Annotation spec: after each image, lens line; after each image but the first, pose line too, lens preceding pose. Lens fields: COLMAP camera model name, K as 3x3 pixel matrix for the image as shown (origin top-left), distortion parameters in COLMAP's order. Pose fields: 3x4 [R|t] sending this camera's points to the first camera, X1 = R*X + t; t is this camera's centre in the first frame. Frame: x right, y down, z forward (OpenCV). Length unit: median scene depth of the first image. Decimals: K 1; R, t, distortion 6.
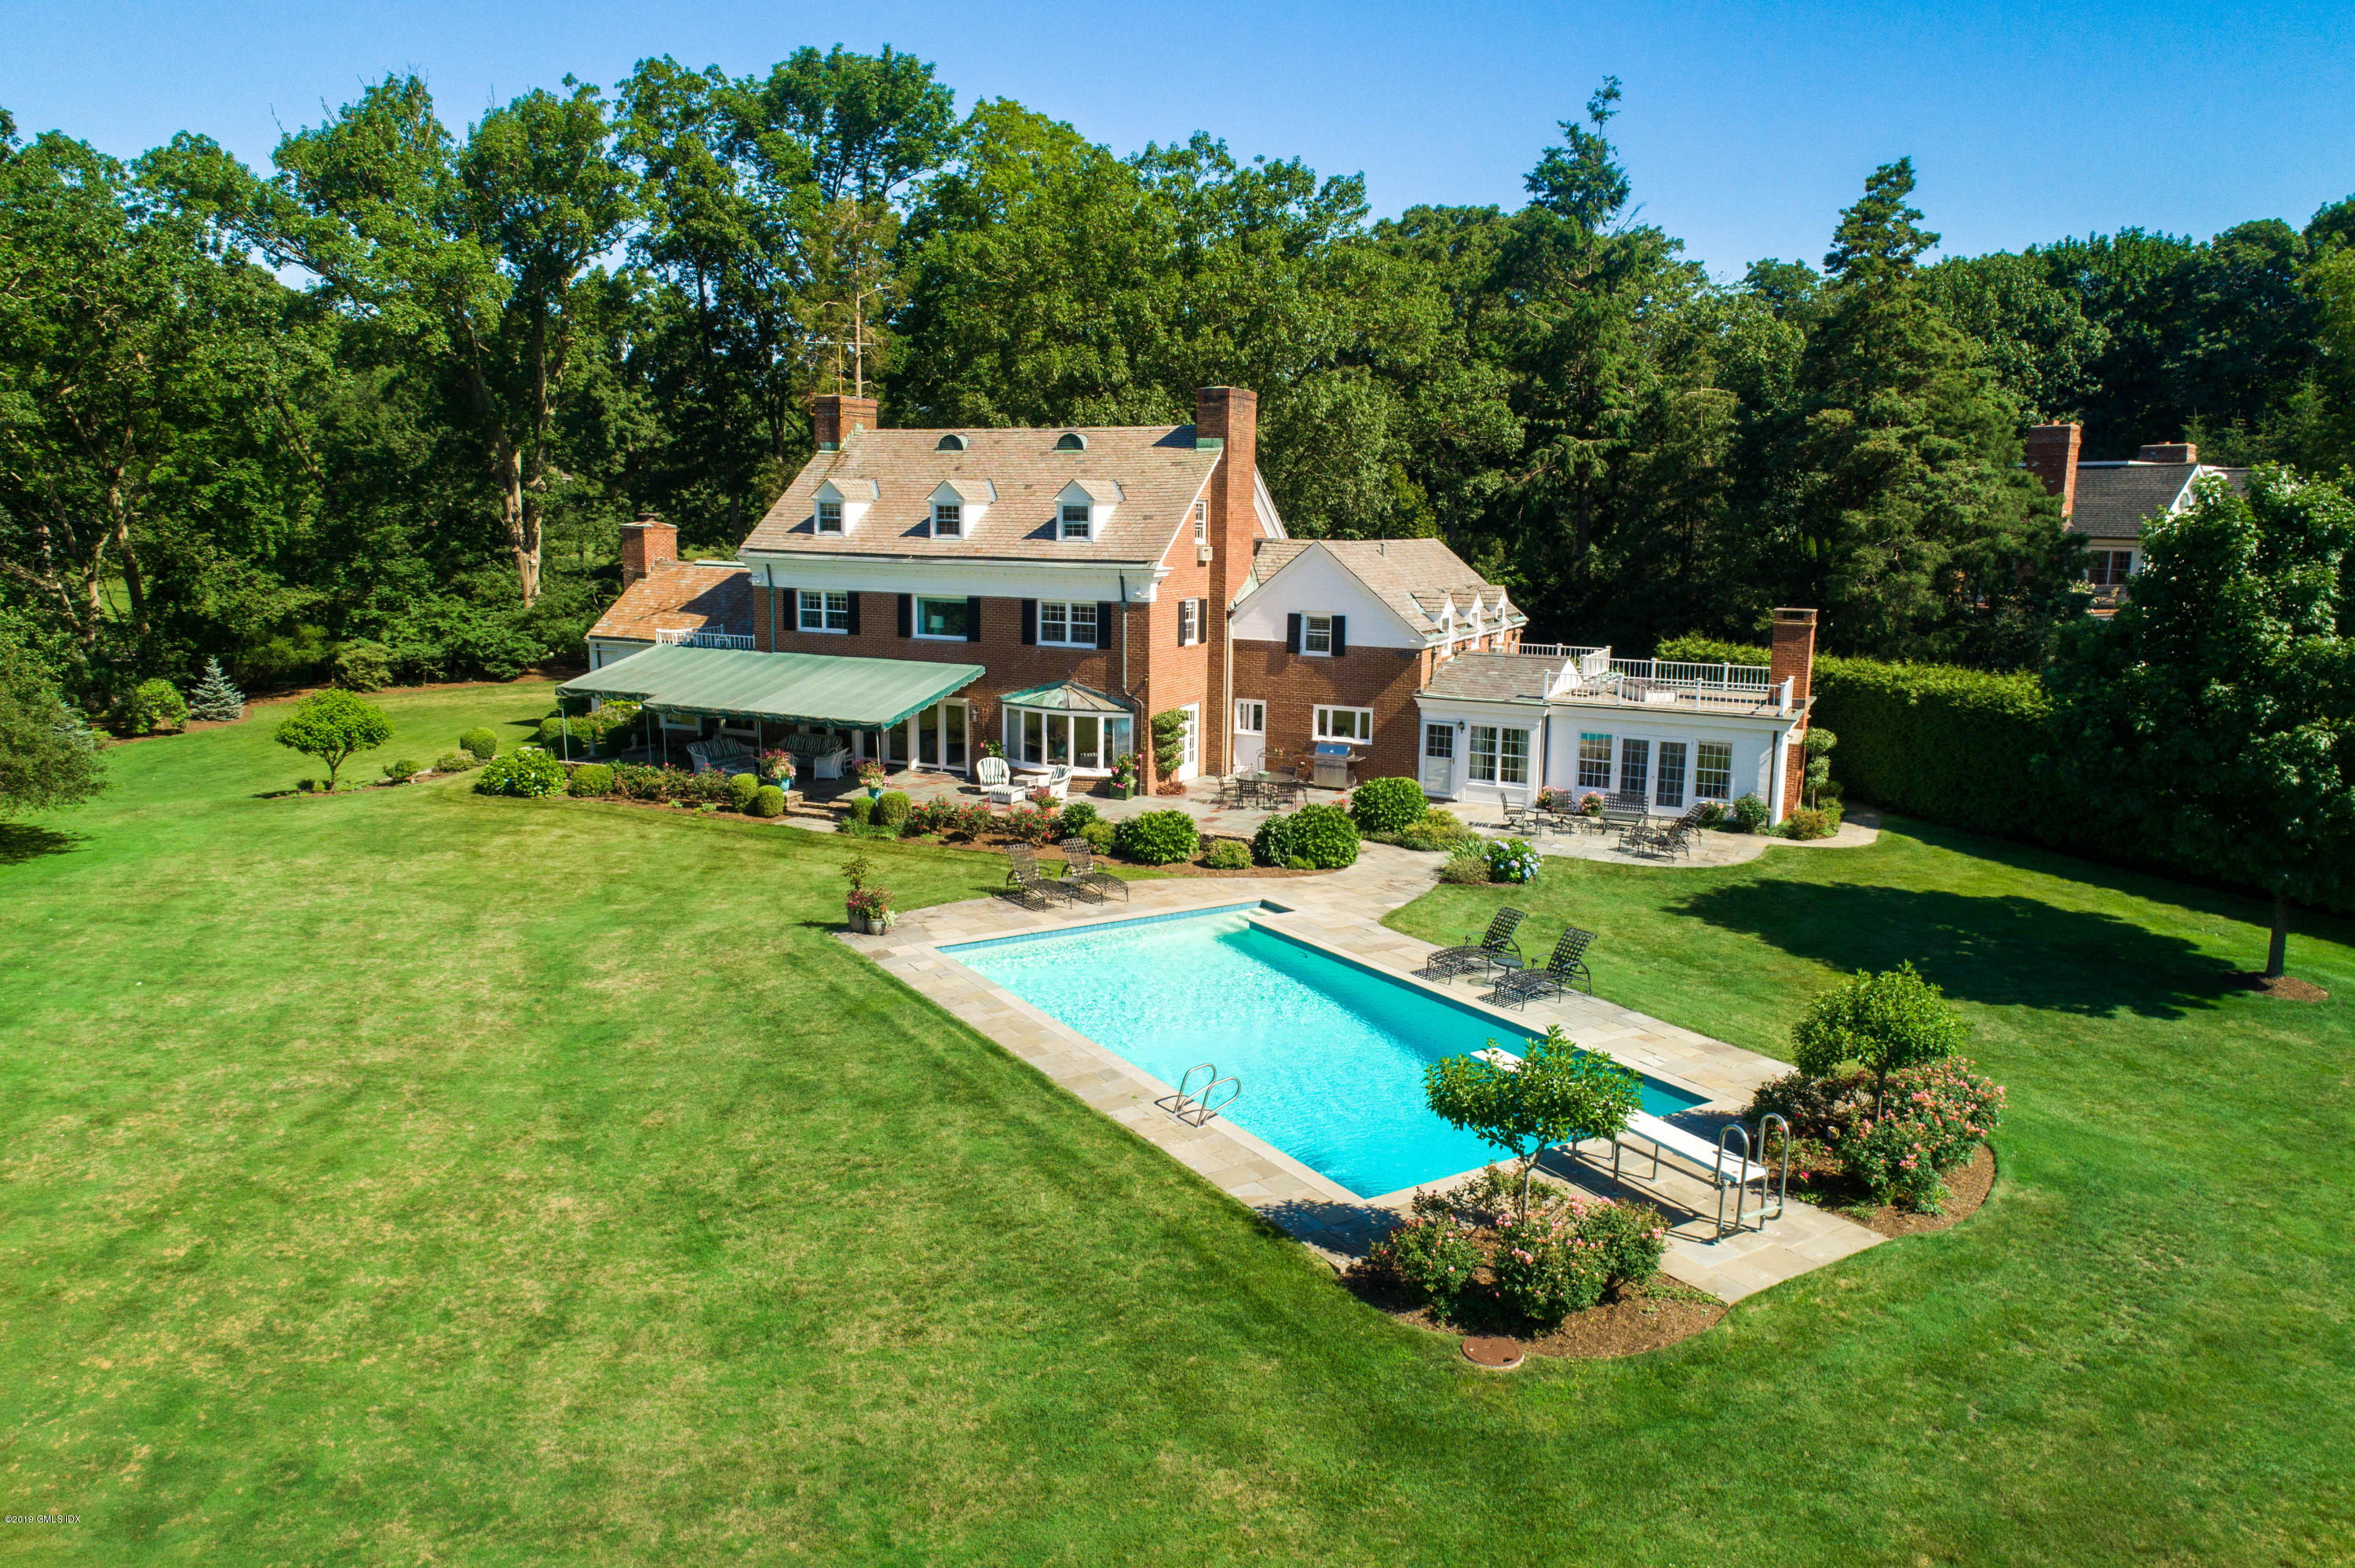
lens RADIAL K [[1587.5, 0, 1177.5], [0, 1587.5, 784.0], [0, 0, 1]] dist [-0.006903, -0.002137]
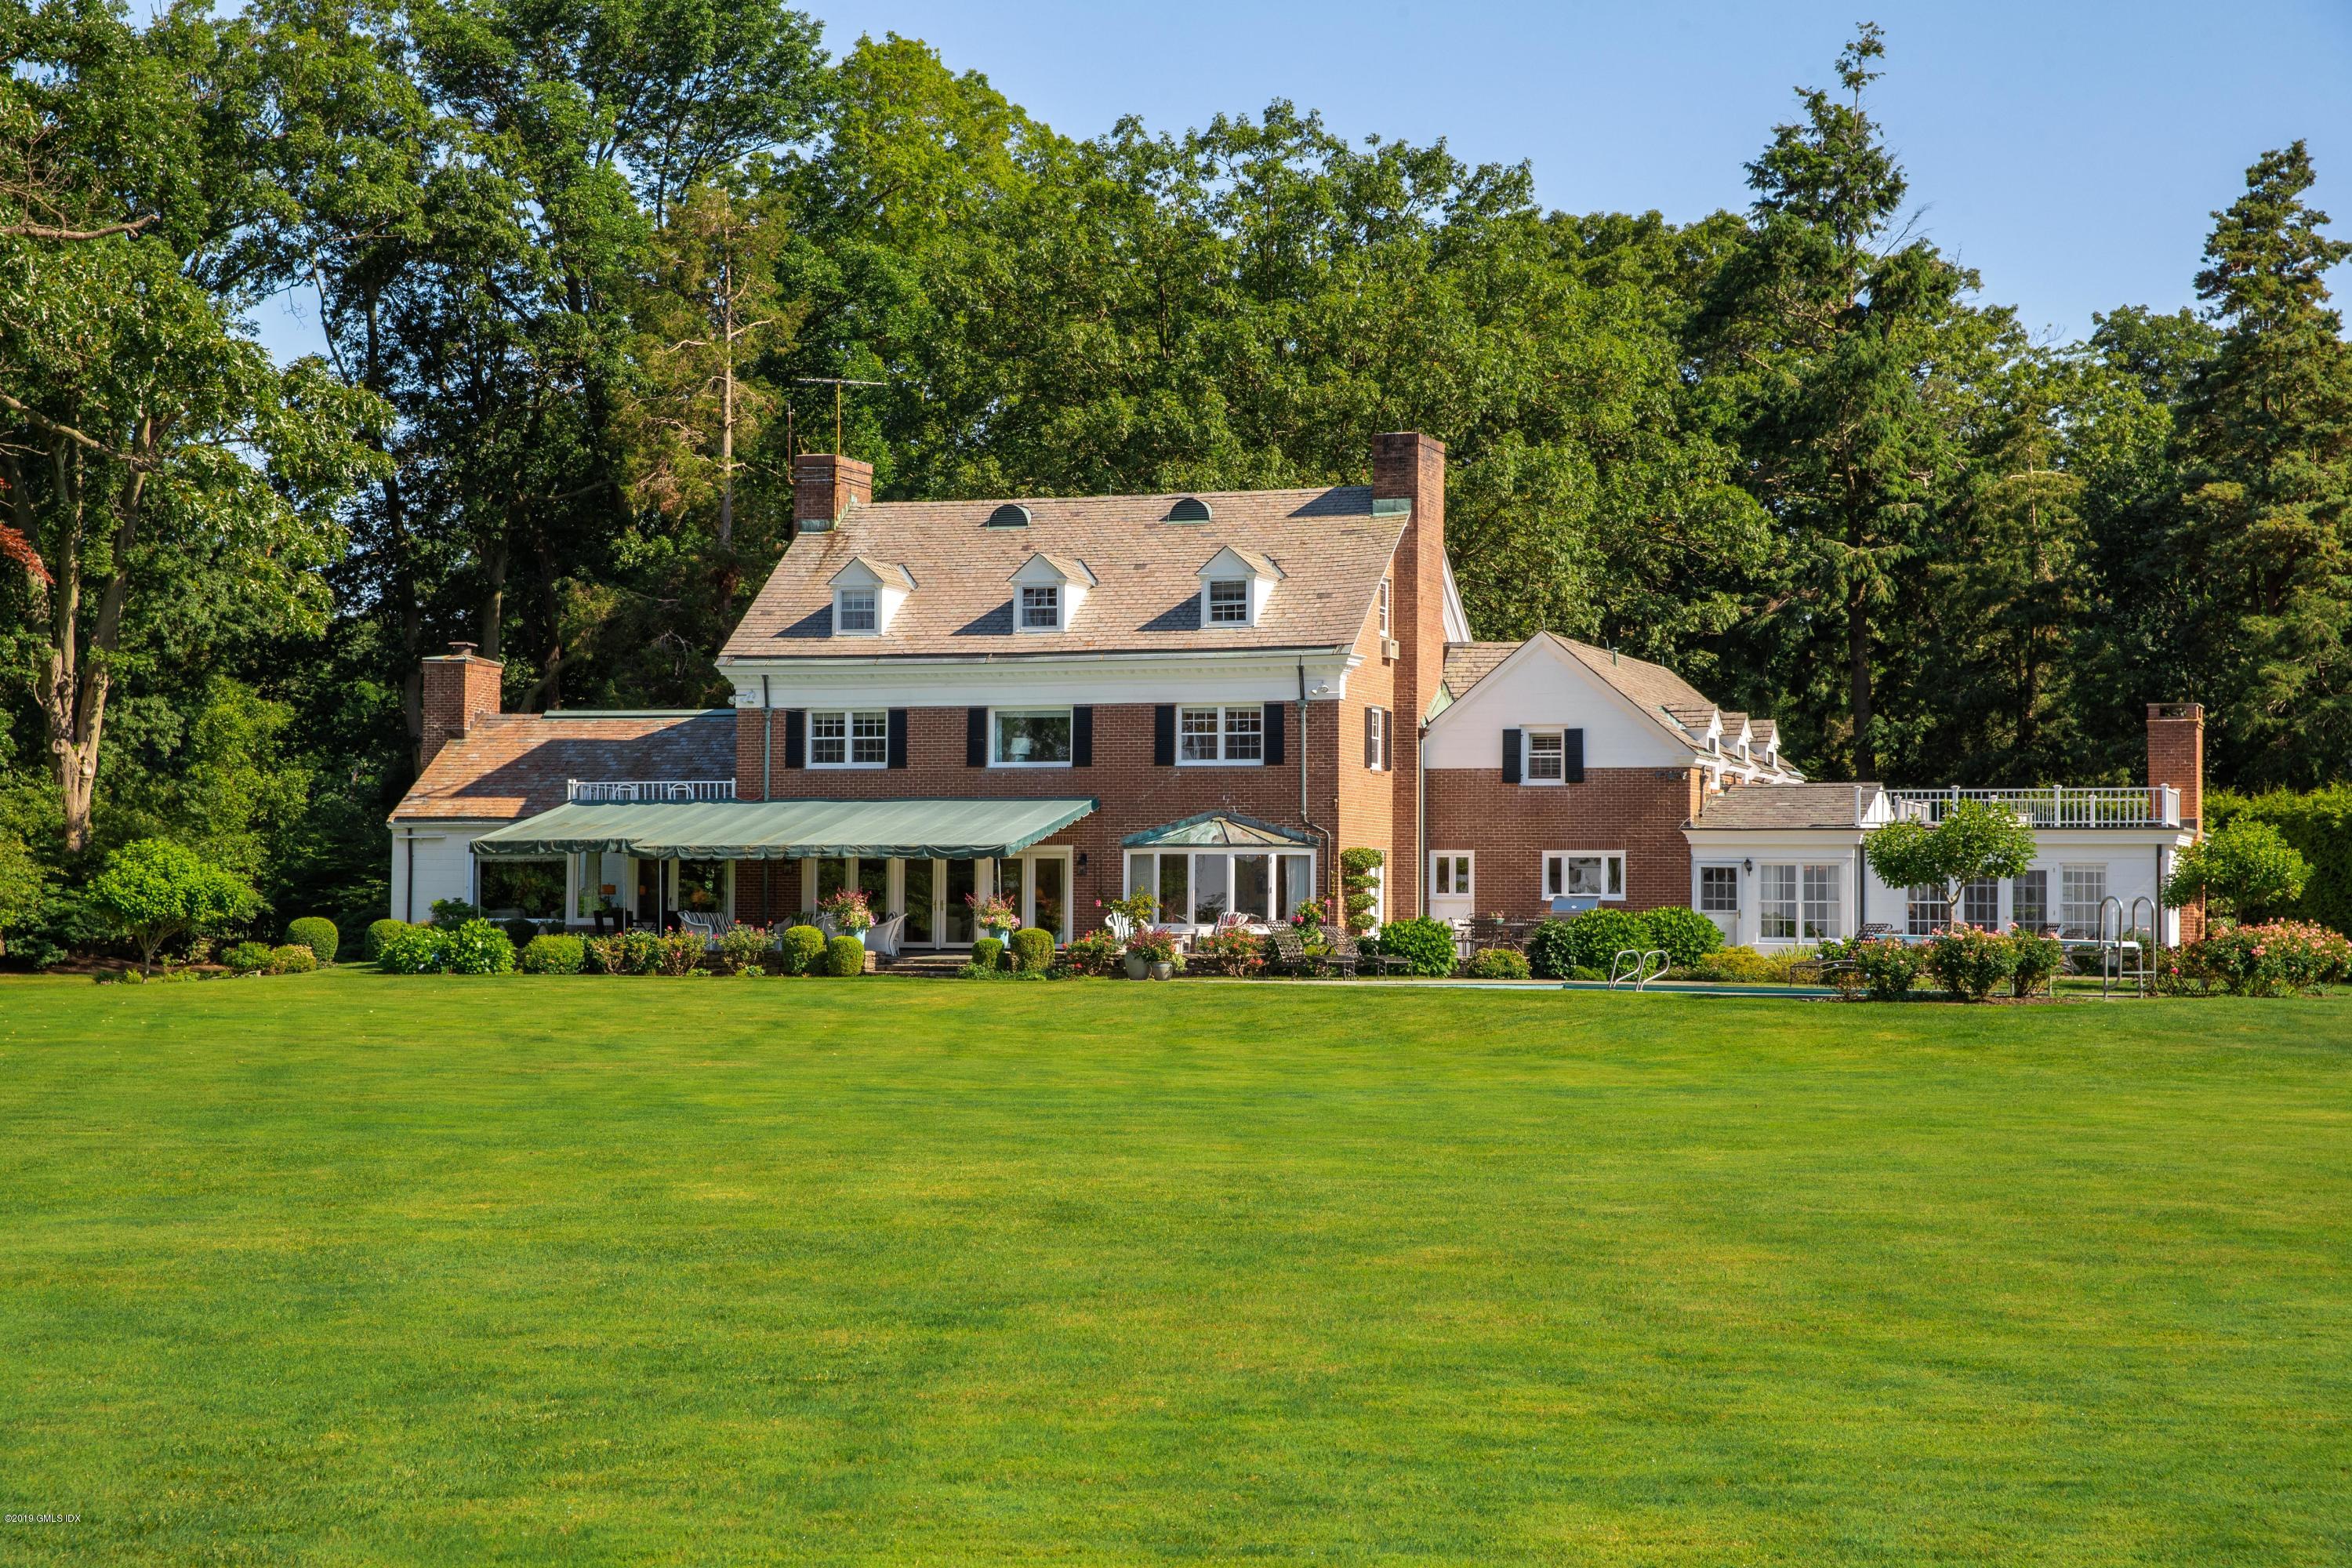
lens RADIAL K [[3910.9, 0, 1176.0], [0, 3910.9, 784.0], [0, 0, 1]] dist [0.182955, 0.052760]
pose [[0.994831, -0.003422, 0.101487, -0.237128], [0.024192, 0.978640, -0.204152, 0.254039], [-0.098621, 0.205551, 0.973664, -0.671066]]
